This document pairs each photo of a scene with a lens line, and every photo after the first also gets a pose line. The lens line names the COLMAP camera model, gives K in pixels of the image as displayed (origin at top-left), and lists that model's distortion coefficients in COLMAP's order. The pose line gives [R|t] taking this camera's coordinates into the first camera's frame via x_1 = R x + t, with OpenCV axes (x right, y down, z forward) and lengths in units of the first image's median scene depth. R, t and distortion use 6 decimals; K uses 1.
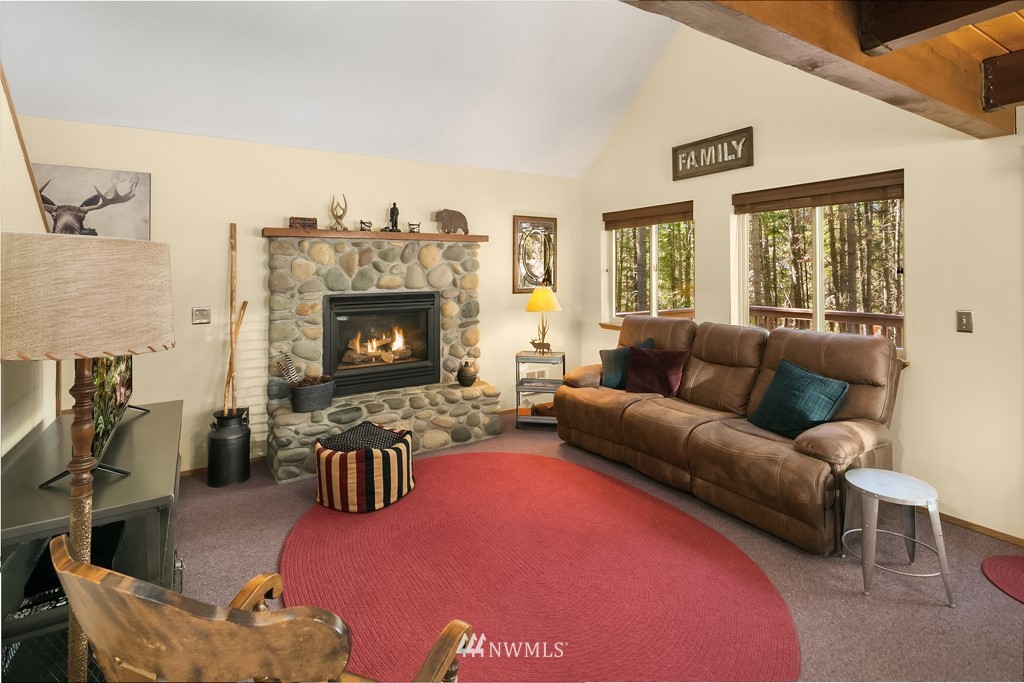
lens RADIAL K [[503.9, 0, 515.1], [0, 503.9, 261.8], [0, 0, 1]] dist [0.001097, -0.000705]
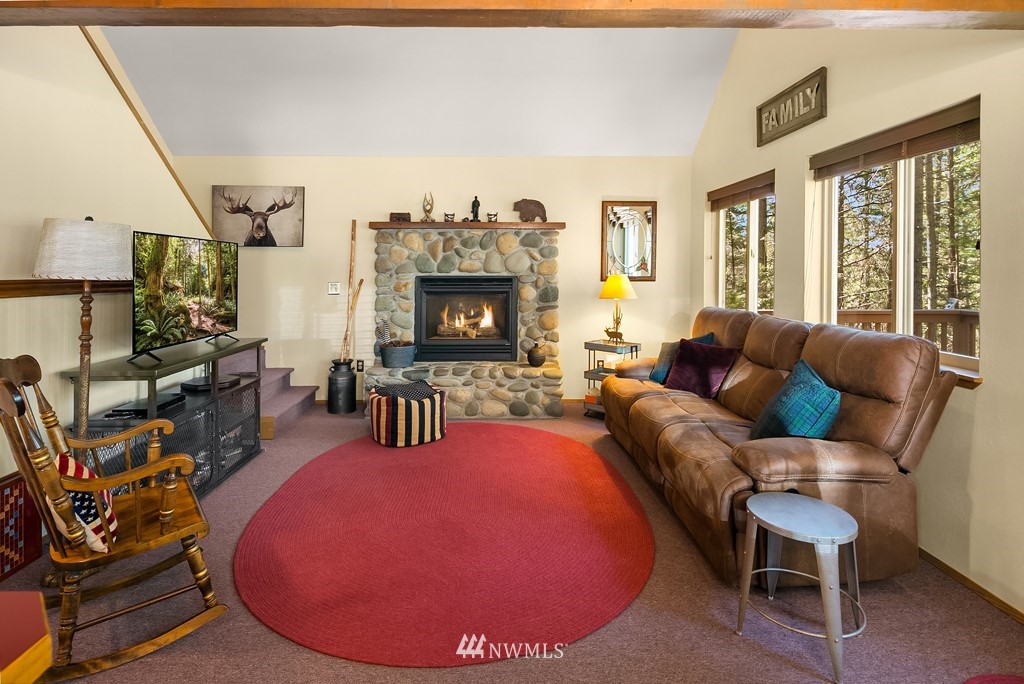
lens RADIAL K [[517.9, 0, 482.9], [0, 517.9, 262.8], [0, 0, 1]] dist [0.002646, -0.000305]
pose [[0.841764, 0.002335, -0.539841, 0.411823], [-0.000369, 0.999993, 0.003748, 0.028195], [0.539846, -0.002956, 0.841759, 0.036296]]
